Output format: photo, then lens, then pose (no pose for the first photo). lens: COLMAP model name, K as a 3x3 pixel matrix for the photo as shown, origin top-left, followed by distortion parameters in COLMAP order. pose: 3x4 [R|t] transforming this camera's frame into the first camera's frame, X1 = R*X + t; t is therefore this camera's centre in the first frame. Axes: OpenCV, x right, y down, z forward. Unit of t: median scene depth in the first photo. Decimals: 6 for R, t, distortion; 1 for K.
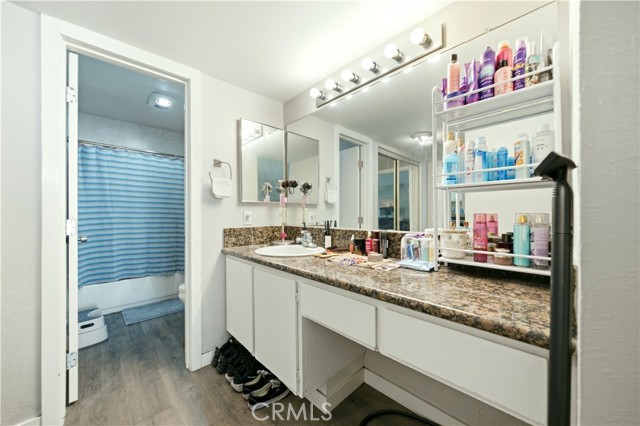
lens RADIAL K [[237.7, 0, 319.0], [0, 237.7, 214.2], [0, 0, 1]] dist [-0.003552, 0.000035]
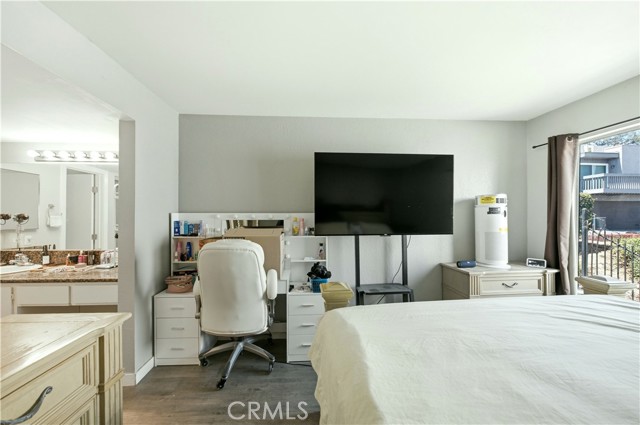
lens RADIAL K [[237.7, 0, 323.4], [0, 237.7, 215.1], [0, 0, 1]] dist [-0.003552, 0.000035]
pose [[0.656112, 0.004442, 0.754651, 0.058992], [-0.001712, 0.999989, -0.004398, -0.152340], [-0.754662, 0.001593, 0.656112, -1.205676]]
